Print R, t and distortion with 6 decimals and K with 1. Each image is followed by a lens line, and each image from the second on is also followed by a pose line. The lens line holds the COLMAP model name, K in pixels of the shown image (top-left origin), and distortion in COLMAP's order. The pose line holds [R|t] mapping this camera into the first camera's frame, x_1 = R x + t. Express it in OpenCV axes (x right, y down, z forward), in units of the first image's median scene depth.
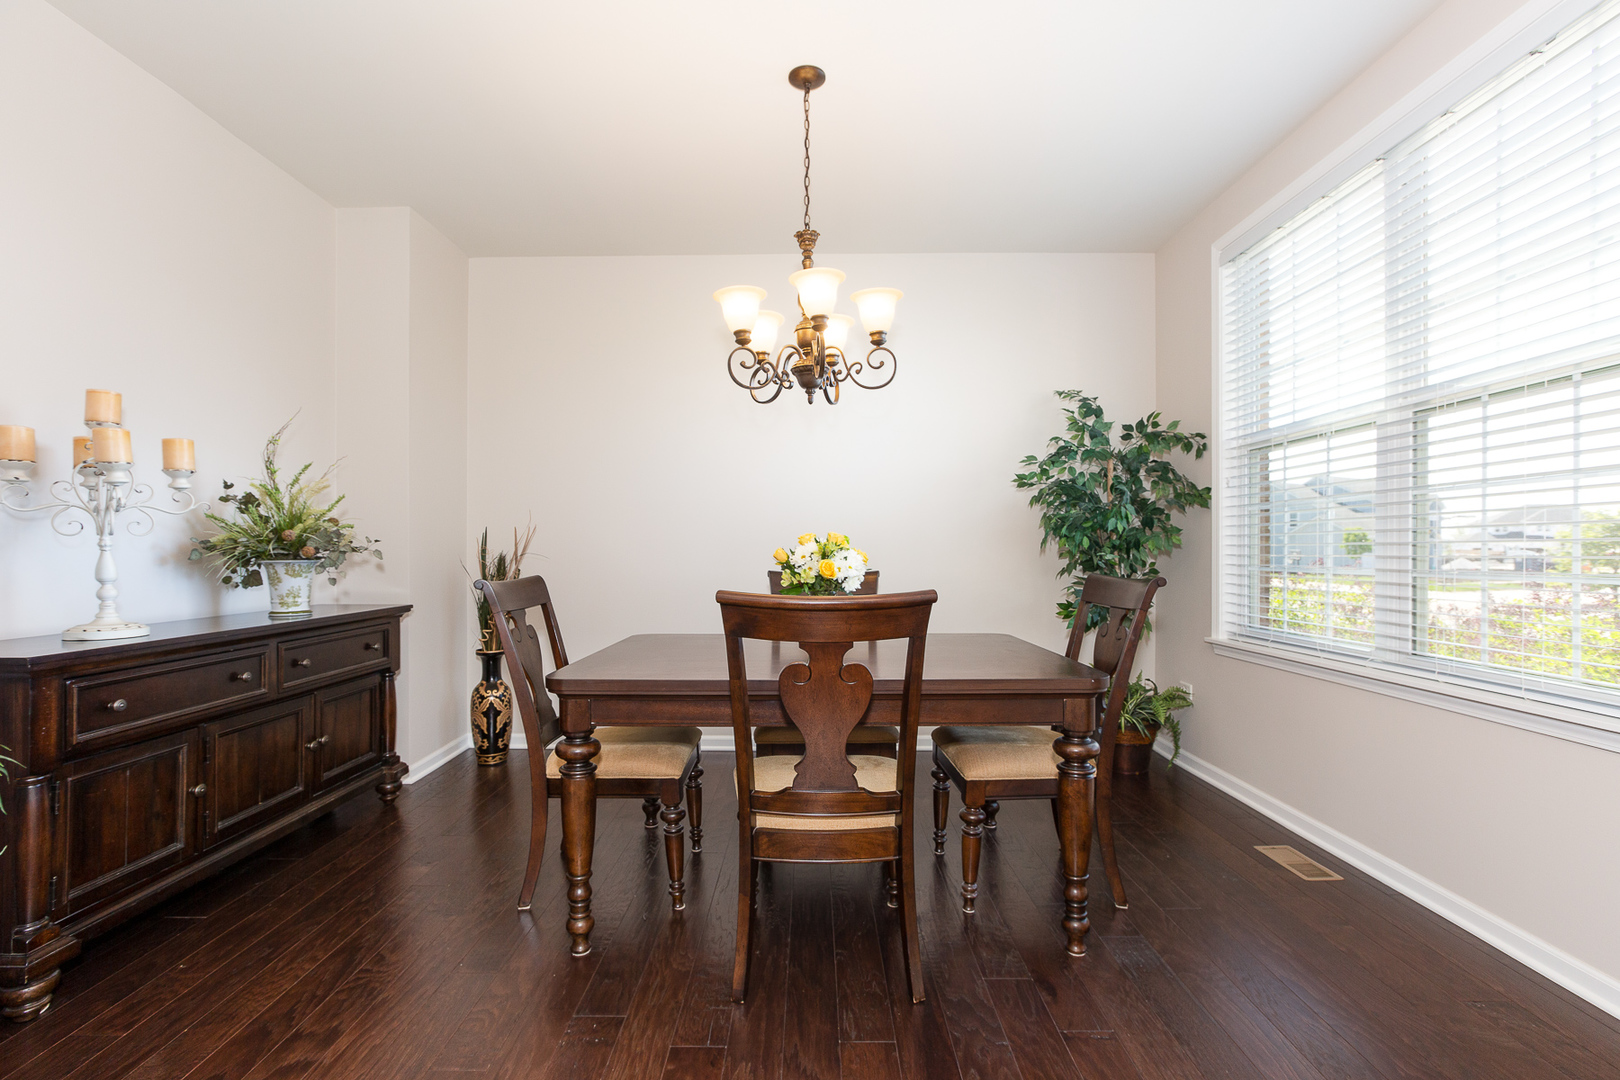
lens RADIAL K [[738.0, 0, 797.2], [0, 738.0, 557.5], [0, 0, 1]] dist [-0.031021, 0.000312]
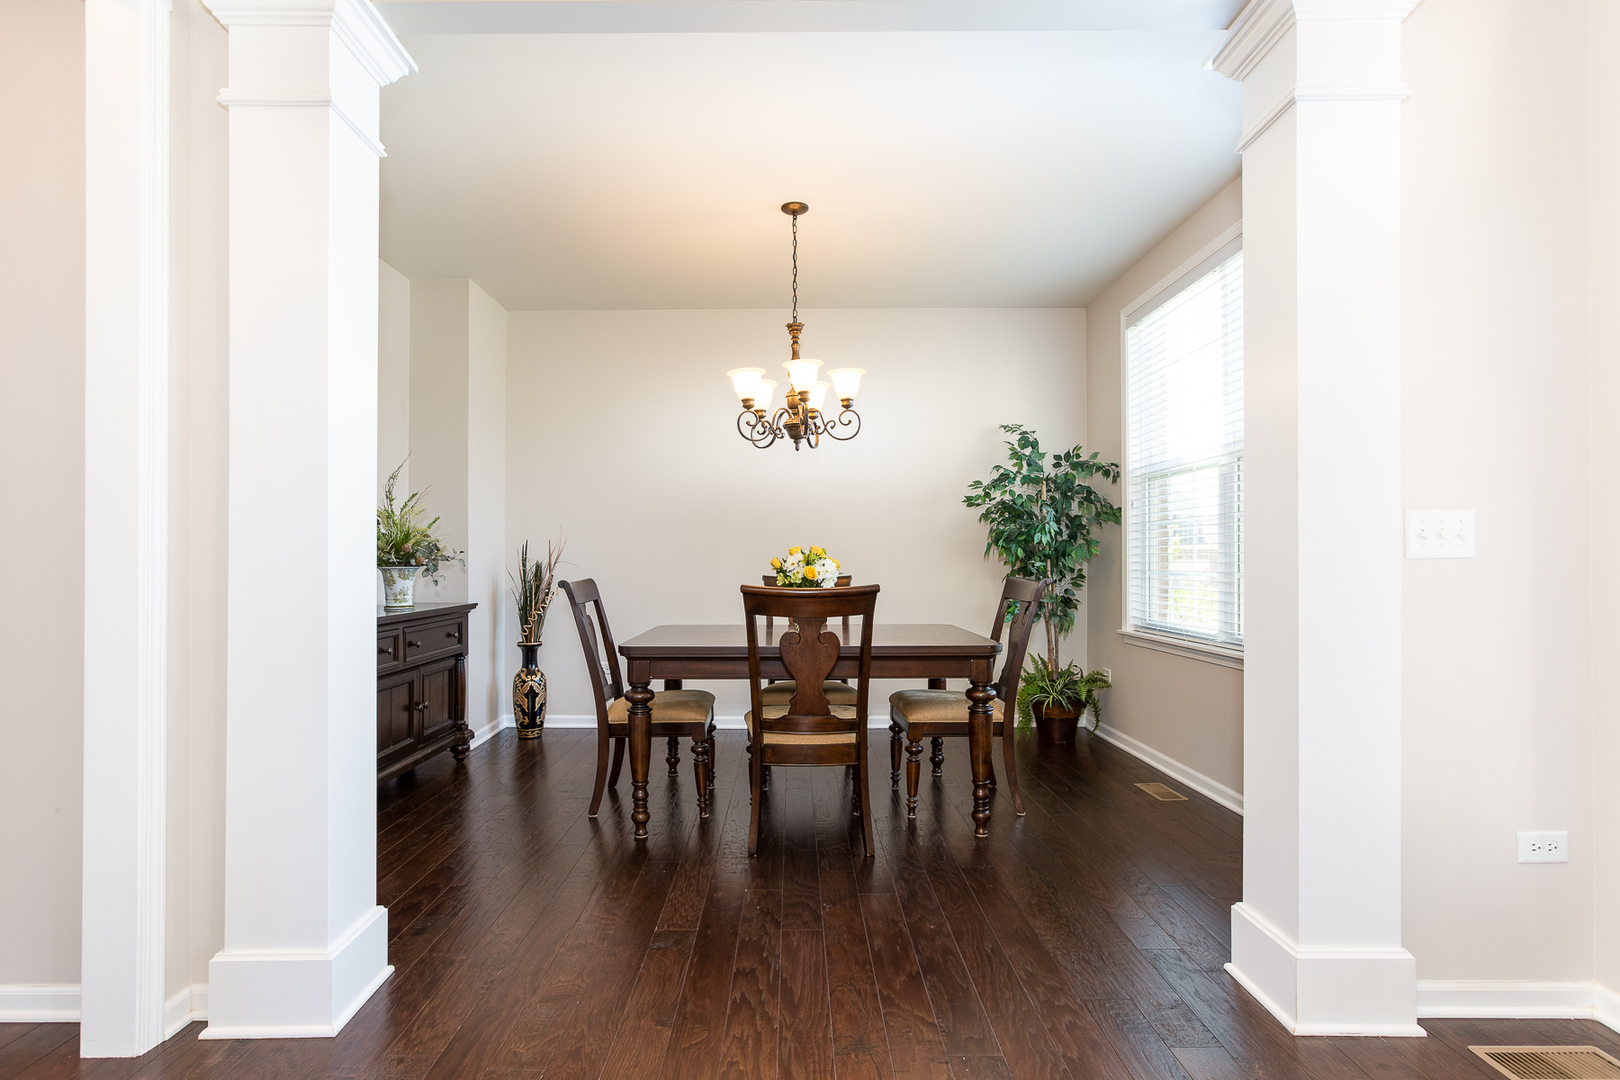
lens RADIAL K [[797.3, 0, 801.8], [0, 797.3, 568.1], [0, 0, 1]] dist [-0.004698, 0.000195]
pose [[0.999462, -0.001281, 0.032773, -0.020352], [0.001226, 0.999998, 0.001702, 0.003901], [-0.032775, -0.001661, 0.999461, -0.427292]]
